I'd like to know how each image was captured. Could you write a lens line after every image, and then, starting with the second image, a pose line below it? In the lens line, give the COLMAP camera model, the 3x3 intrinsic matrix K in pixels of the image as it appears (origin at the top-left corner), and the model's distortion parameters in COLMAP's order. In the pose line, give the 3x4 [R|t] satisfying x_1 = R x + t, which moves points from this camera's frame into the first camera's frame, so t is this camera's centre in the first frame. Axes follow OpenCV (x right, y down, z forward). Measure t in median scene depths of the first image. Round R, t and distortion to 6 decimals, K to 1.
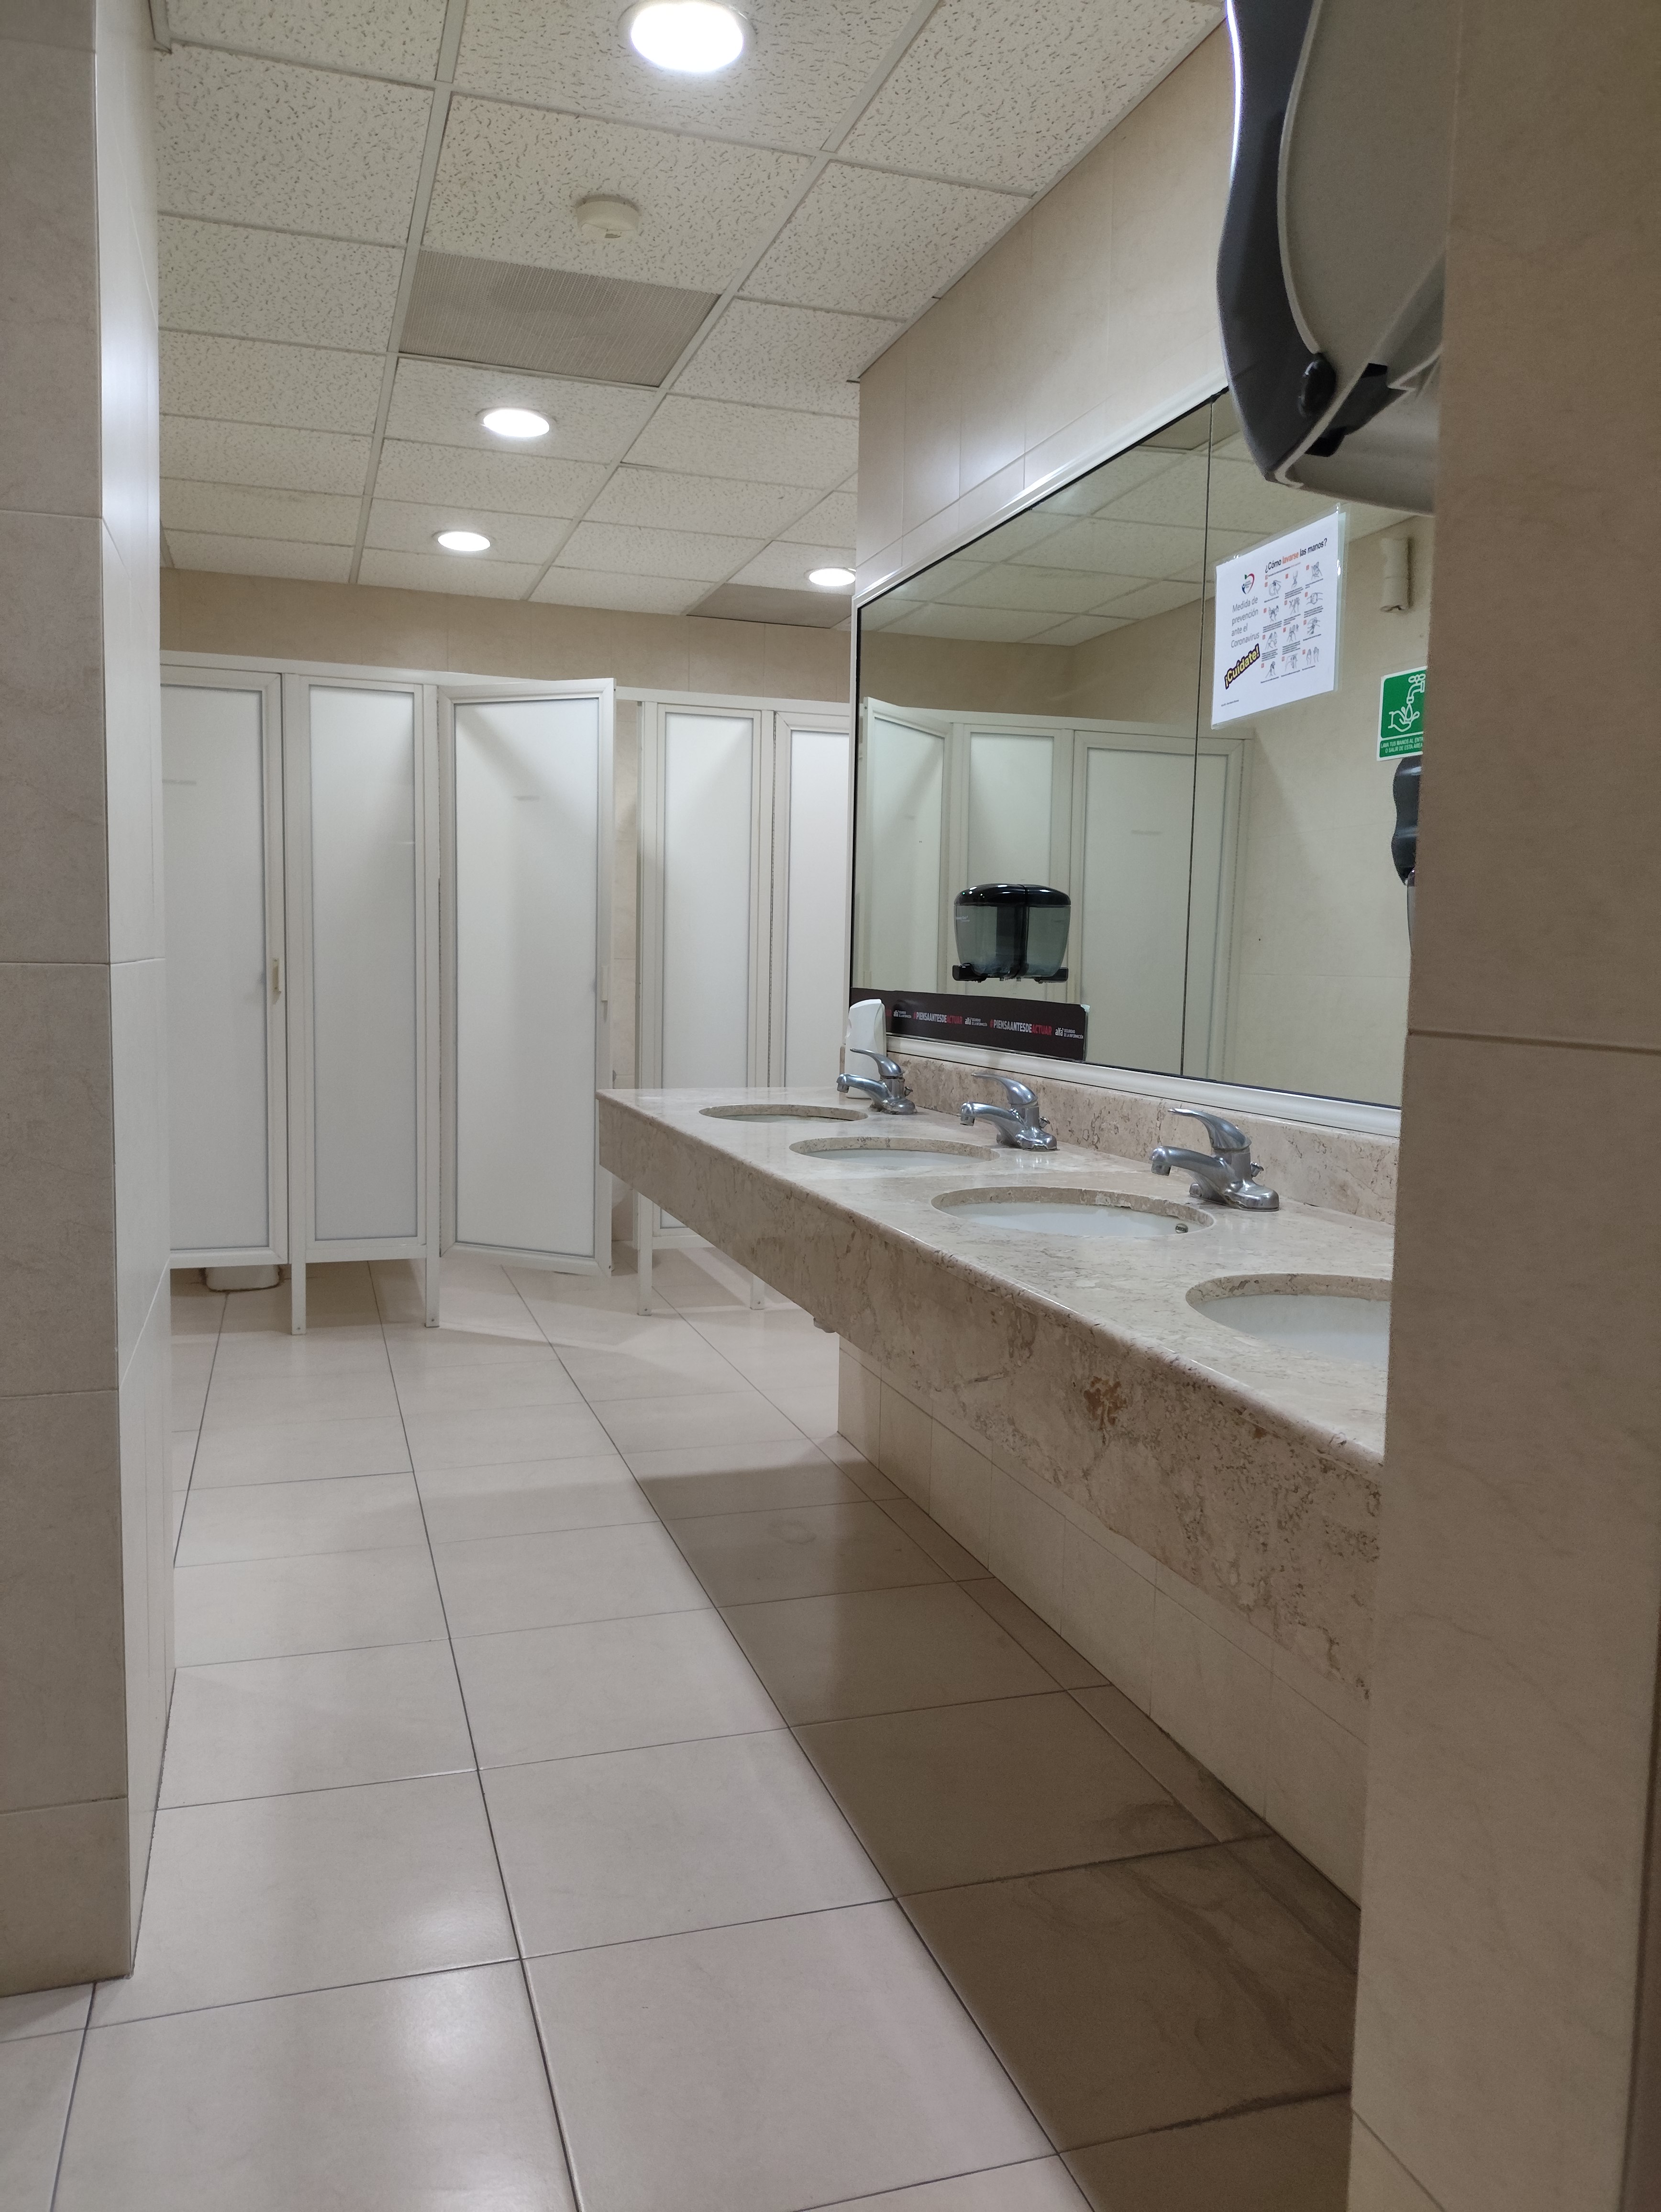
lens RADIAL K [[1635.2, 0, 830.5], [0, 1635.2, 1106.0], [0, 0, 1]] dist [0.057238, -0.063929]
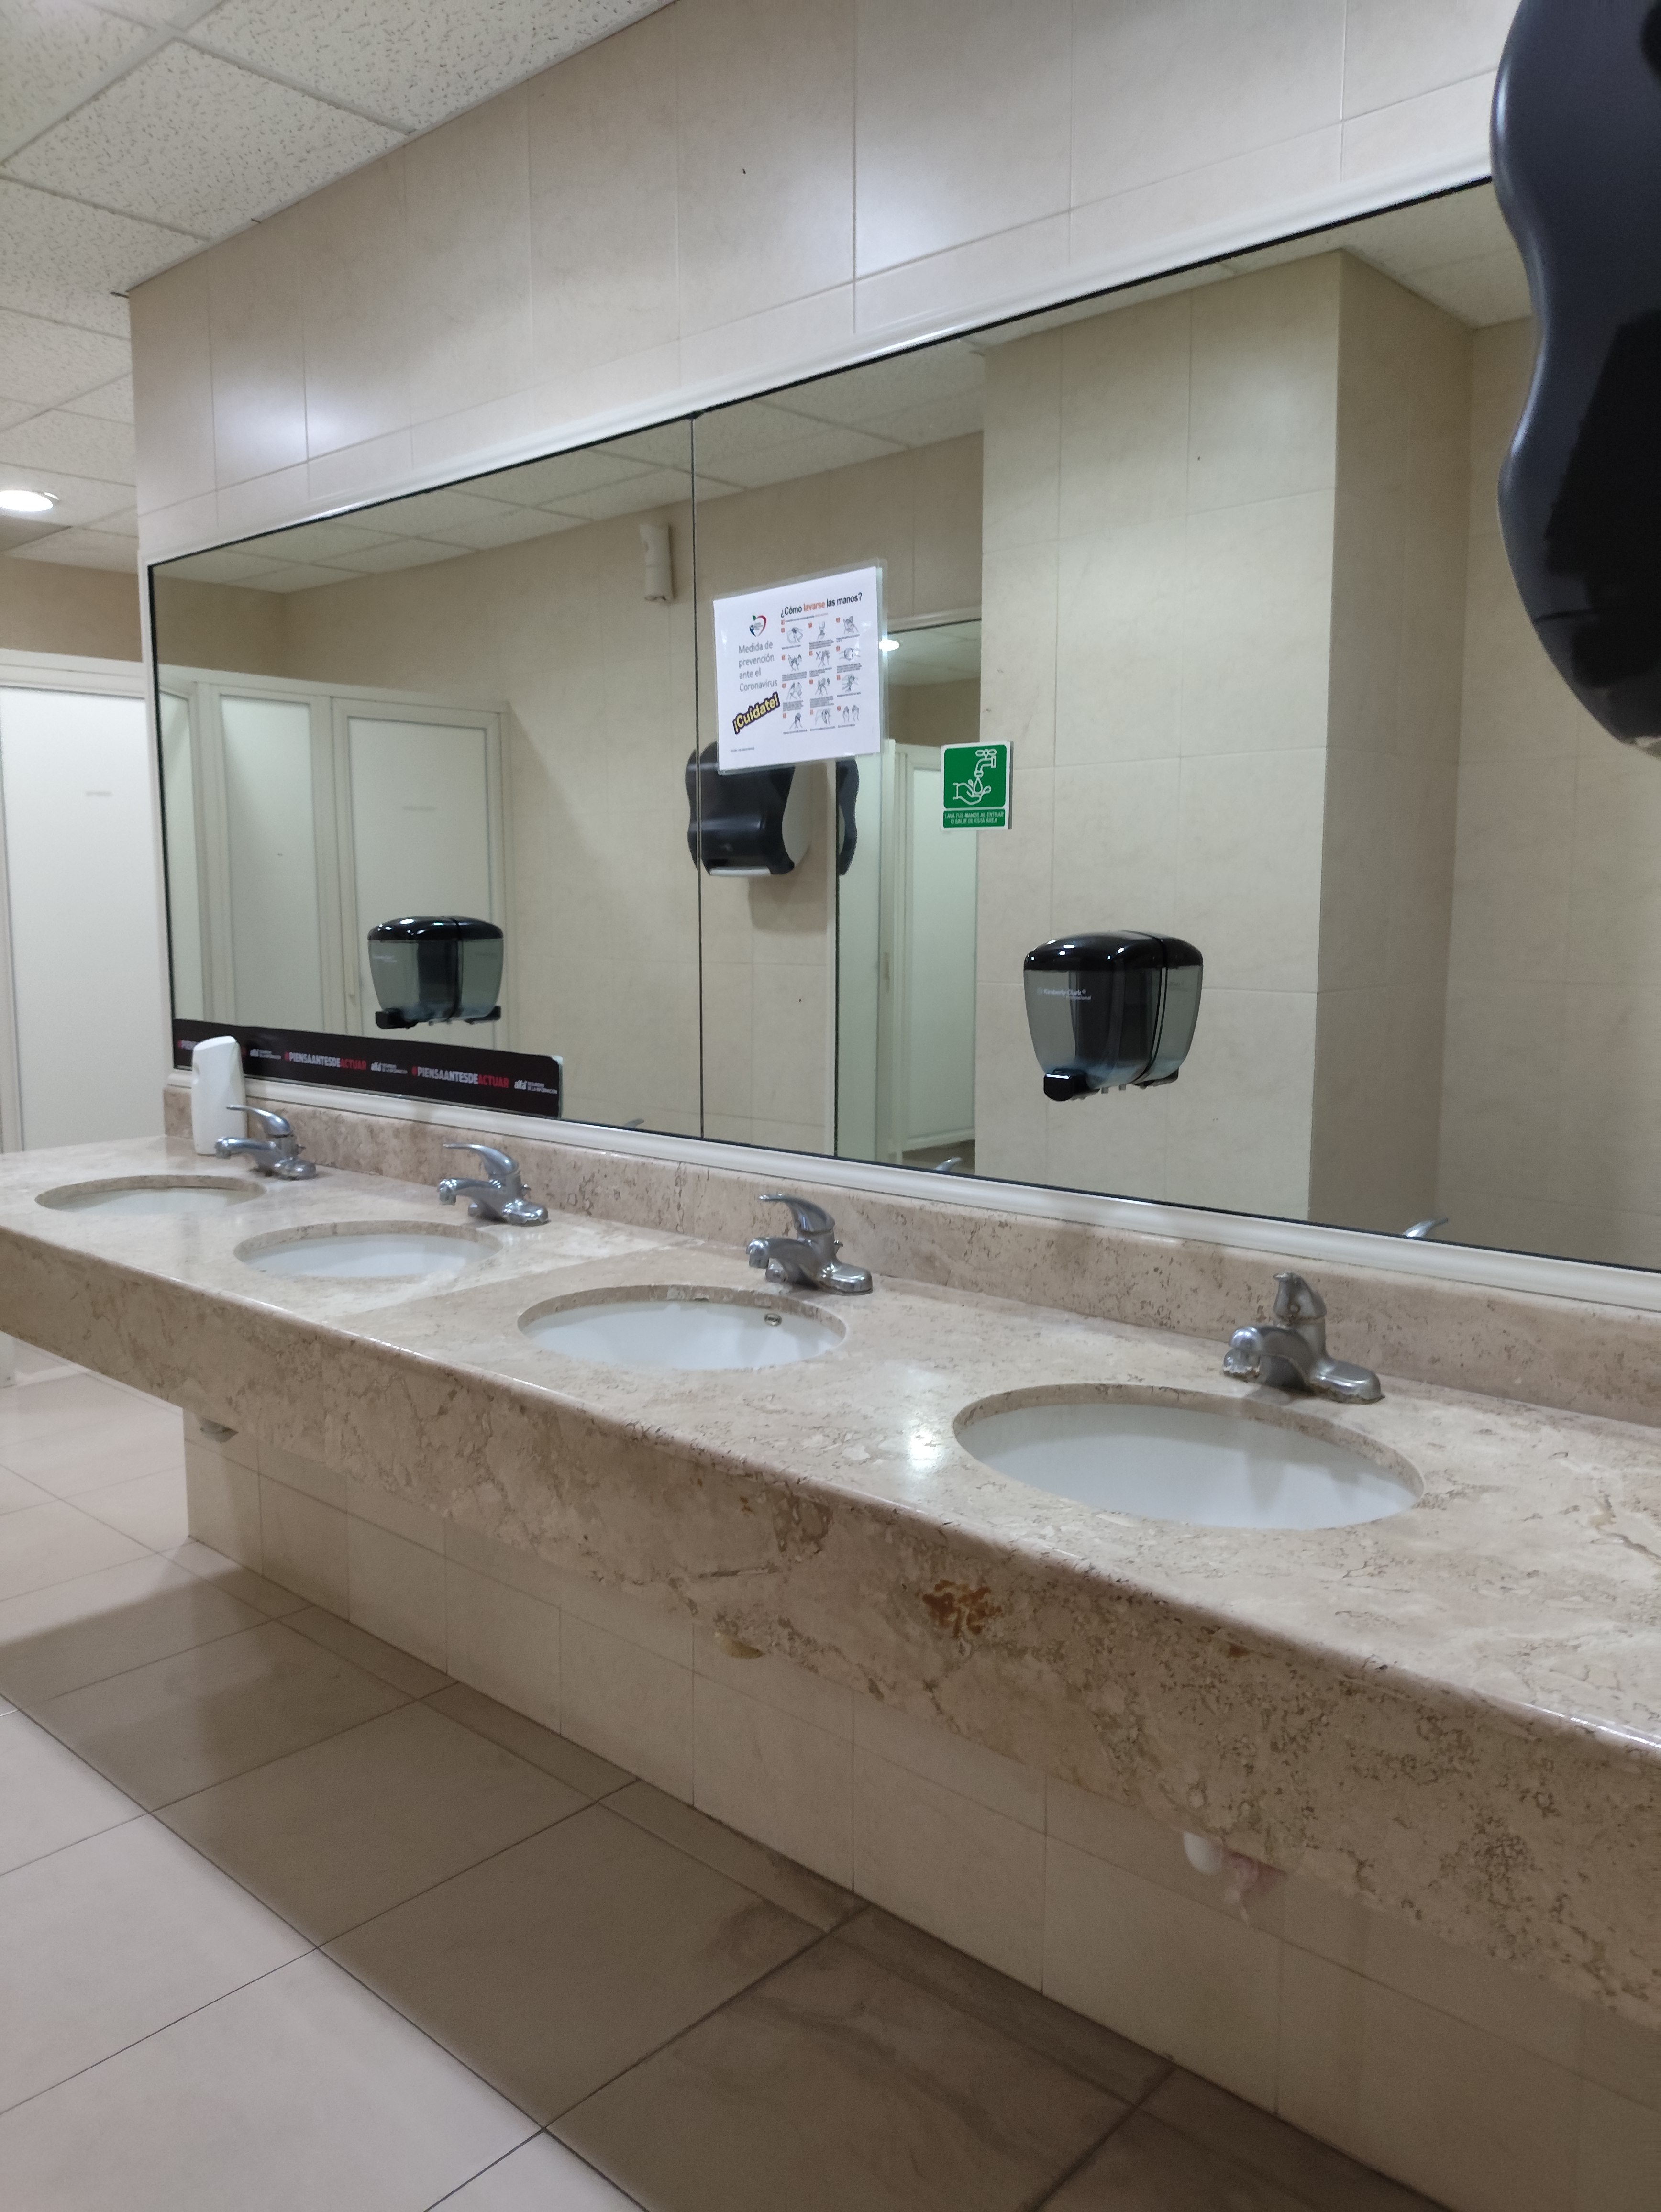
lens RADIAL K [[1612.0, 0, 755.2], [0, 1612.0, 1065.3], [0, 0, 1]] dist [0.101744, -0.179928]
pose [[0.863186, -0.080673, 0.498399, -0.241341], [0.063753, 0.996666, 0.050909, -0.116173], [-0.500844, -0.012170, 0.865452, 0.195833]]
